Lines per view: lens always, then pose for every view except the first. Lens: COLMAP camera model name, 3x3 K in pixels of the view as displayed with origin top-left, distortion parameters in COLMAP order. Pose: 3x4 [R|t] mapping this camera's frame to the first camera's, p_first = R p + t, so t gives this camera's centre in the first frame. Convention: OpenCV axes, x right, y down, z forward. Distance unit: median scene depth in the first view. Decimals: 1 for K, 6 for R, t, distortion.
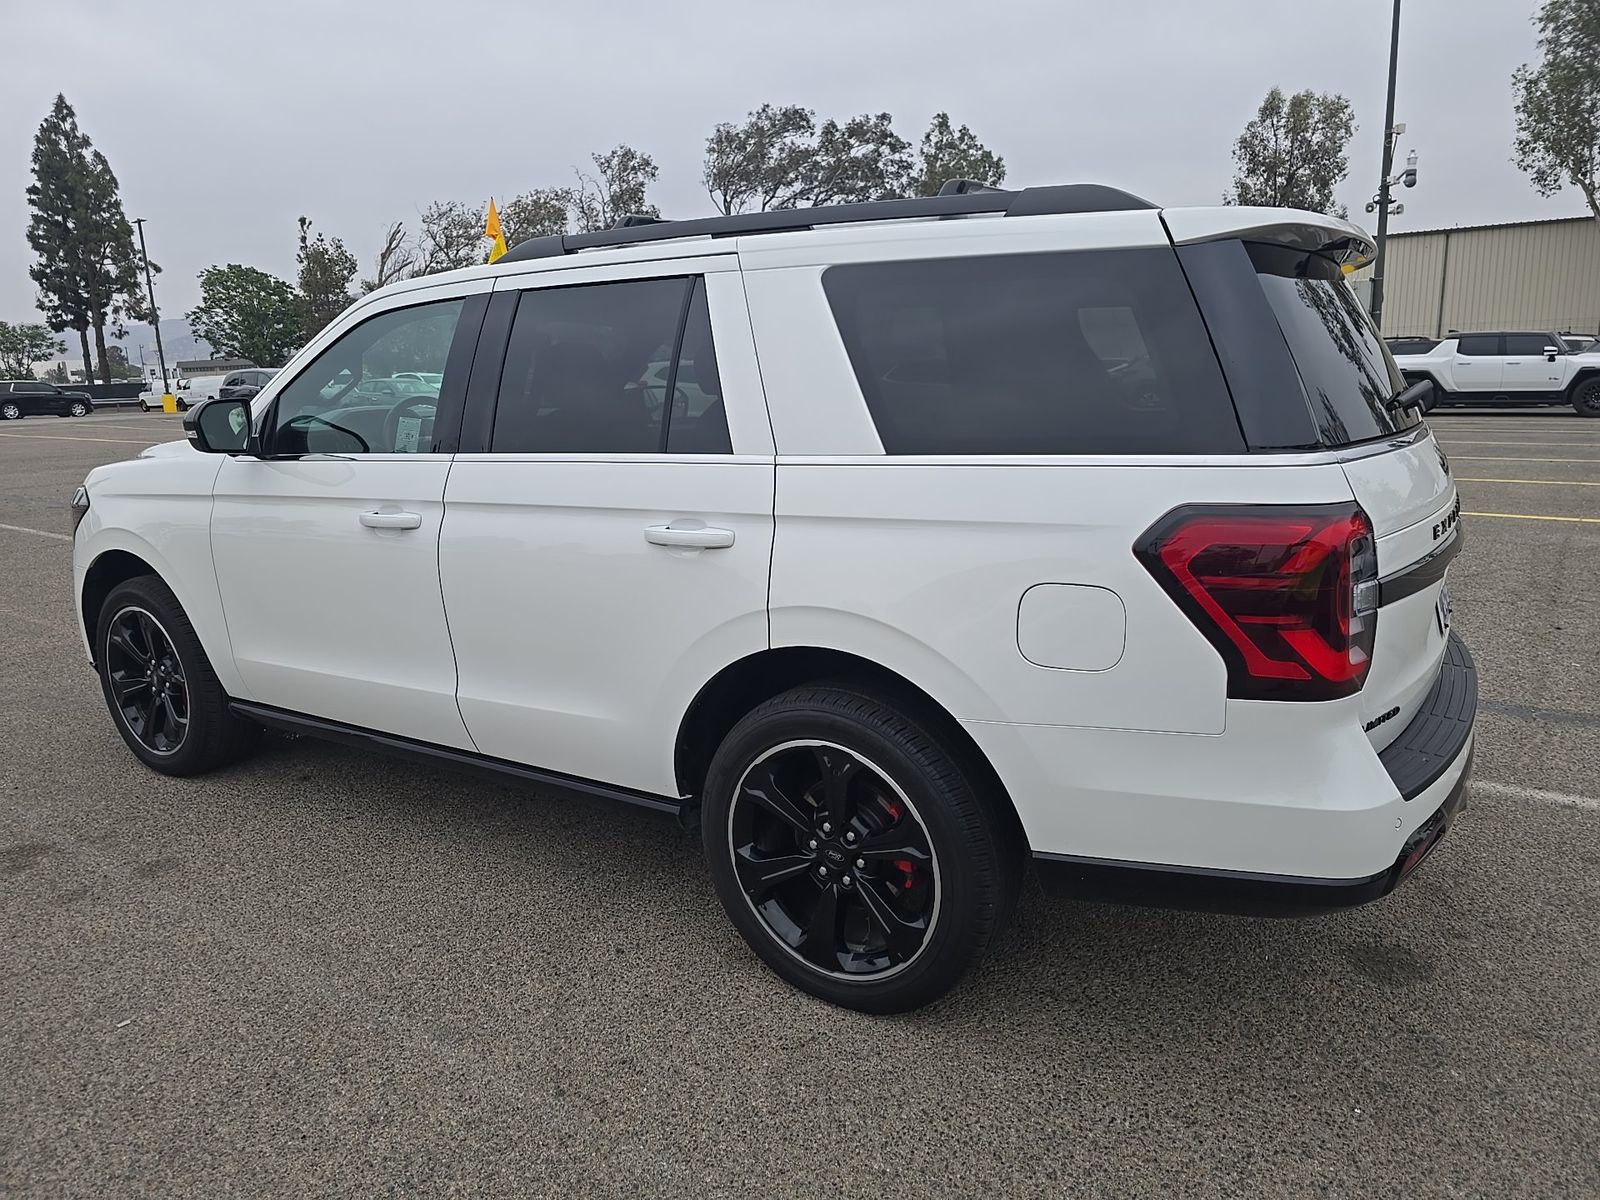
lens RADIAL K [[1078.7, 0, 798.7], [0, 1078.7, 599.9], [0, 0, 1]] dist [0.042091, -0.033037]
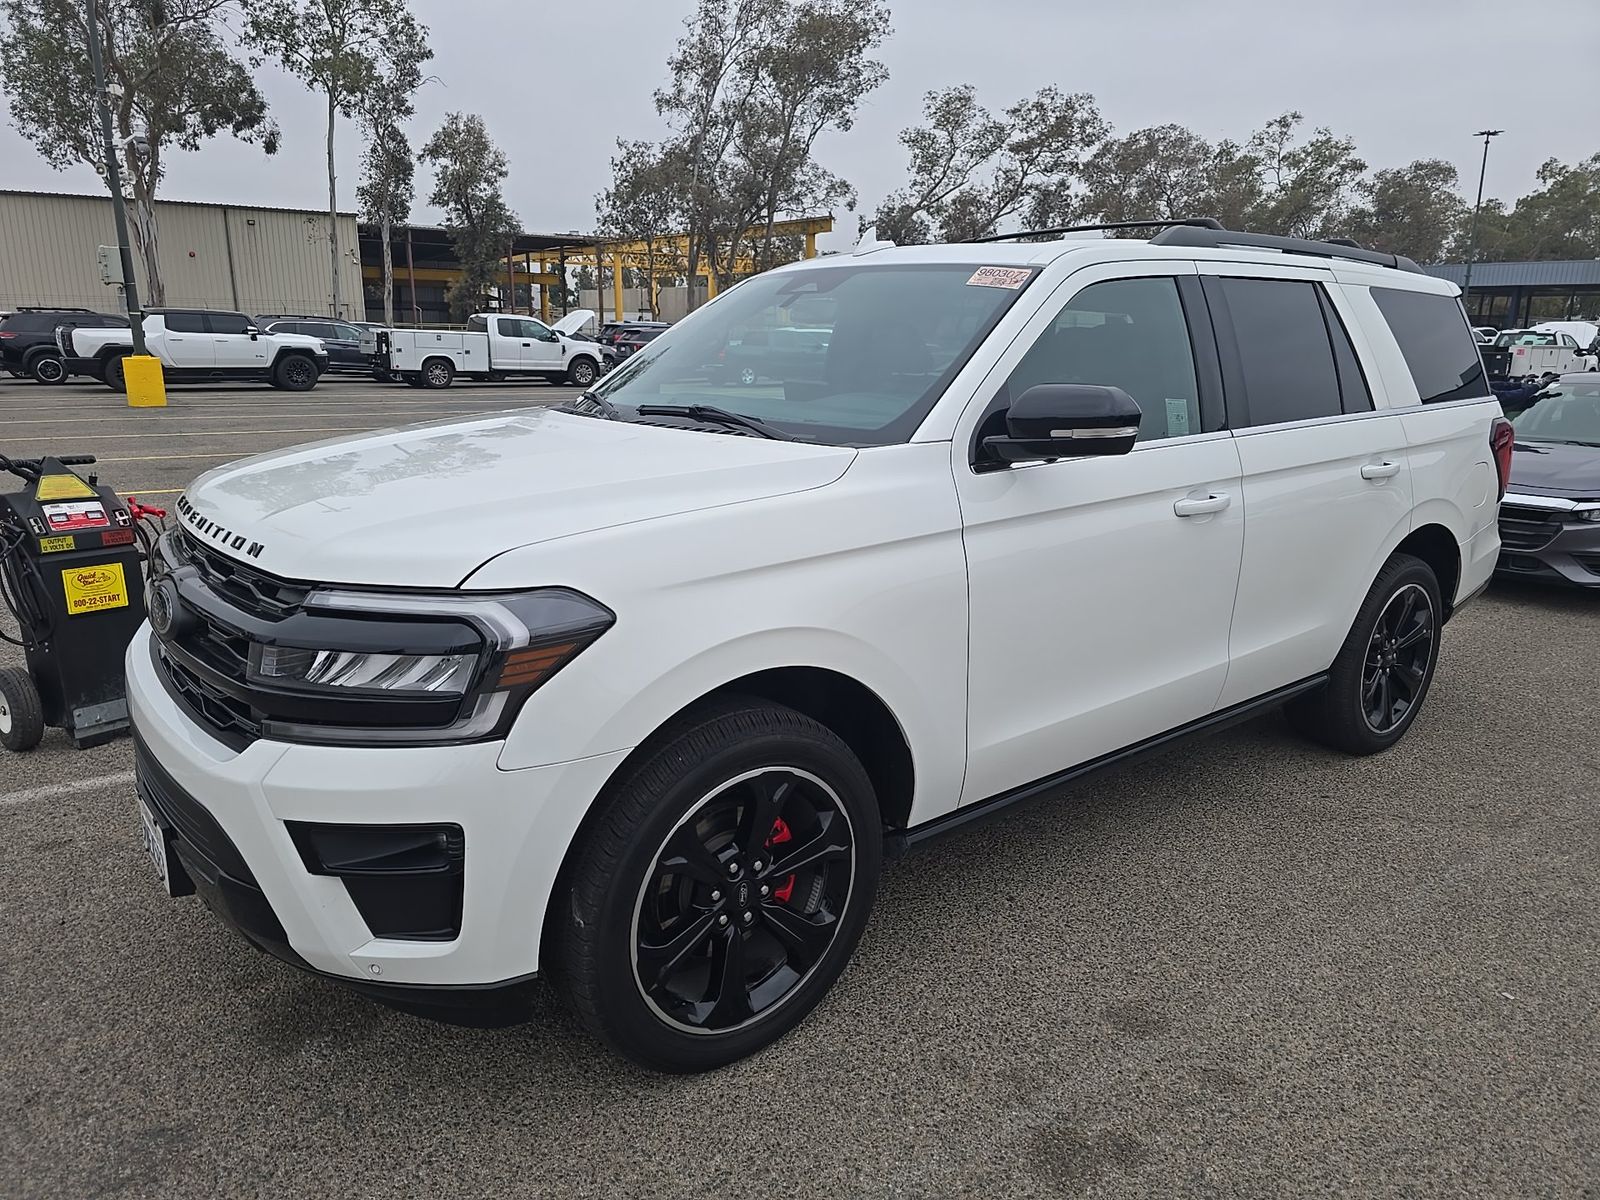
lens RADIAL K [[1078.7, 0, 799.5], [0, 1078.7, 605.6], [0, 0, 1]] dist [0.042091, -0.033037]
pose [[0.317350, -0.205643, 0.925743, -1.208970], [0.180980, 0.971396, 0.153743, -0.171966], [-0.930879, 0.118750, 0.345490, 0.870100]]
